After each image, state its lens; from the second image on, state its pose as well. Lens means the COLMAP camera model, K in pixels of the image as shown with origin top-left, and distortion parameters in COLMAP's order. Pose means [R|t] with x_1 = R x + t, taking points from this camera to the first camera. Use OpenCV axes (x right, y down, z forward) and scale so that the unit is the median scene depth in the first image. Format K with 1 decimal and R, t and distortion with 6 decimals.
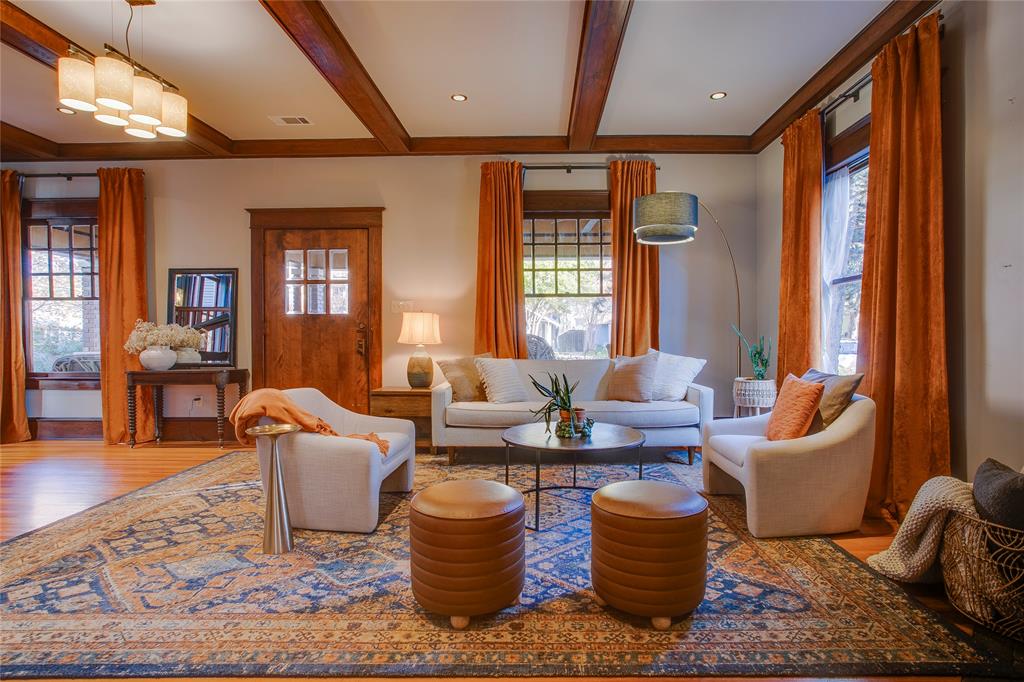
lens RADIAL K [[522.0, 0, 519.4], [0, 522.0, 344.6], [0, 0, 1]] dist [-0.052386, 0.018100]
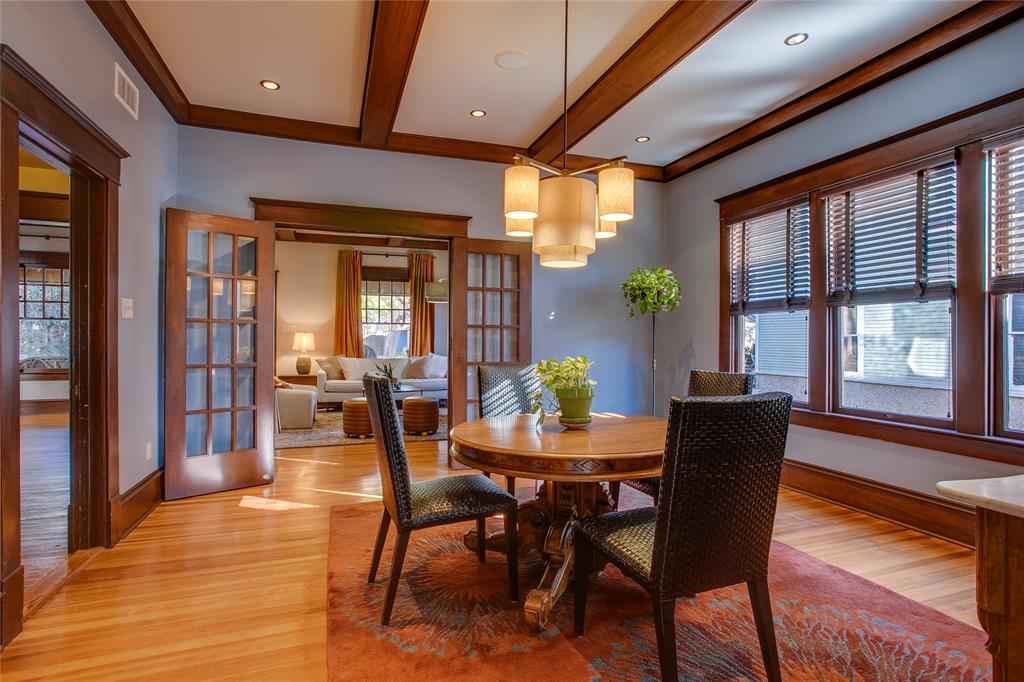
lens RADIAL K [[493.9, 0, 511.8], [0, 493.9, 344.2], [0, 0, 1]] dist [-0.036770, 0.004443]
pose [[0.929266, 0.006423, 0.369356, -0.260990], [-0.002360, 0.999932, -0.011452, -0.006274], [-0.369404, 0.009770, 0.929217, -1.492694]]
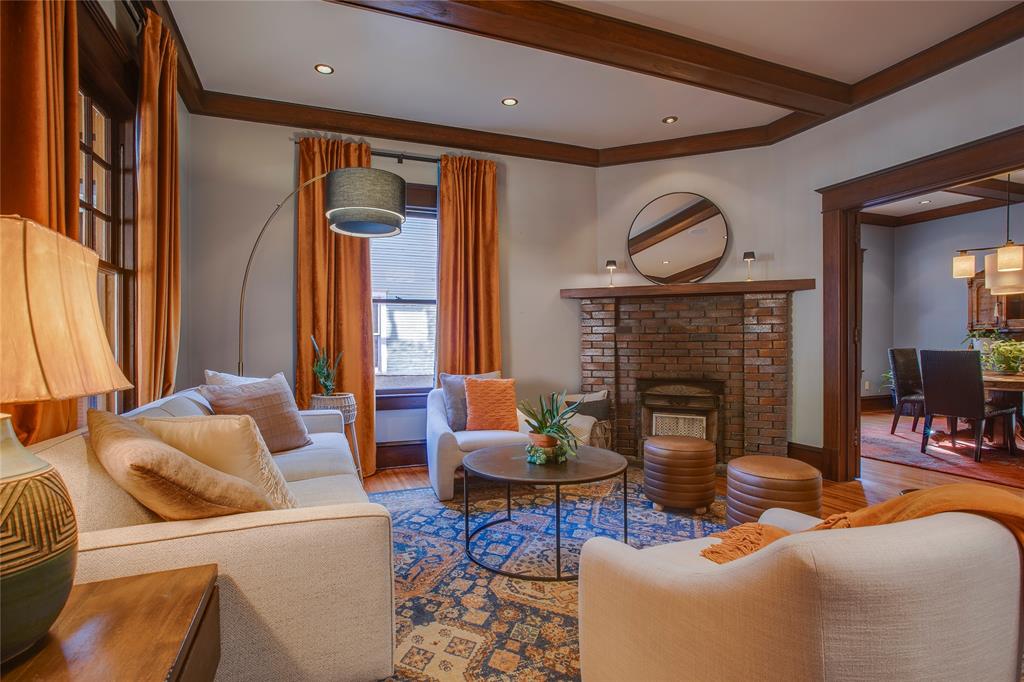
lens RADIAL K [[493.9, 0, 501.3], [0, 493.9, 354.6], [0, 0, 1]] dist [-0.036770, 0.004443]
pose [[-0.397031, -0.021572, 0.917552, -0.616001], [0.016406, 0.999397, 0.030595, -0.033993], [-0.917658, 0.027200, -0.396438, 1.352338]]
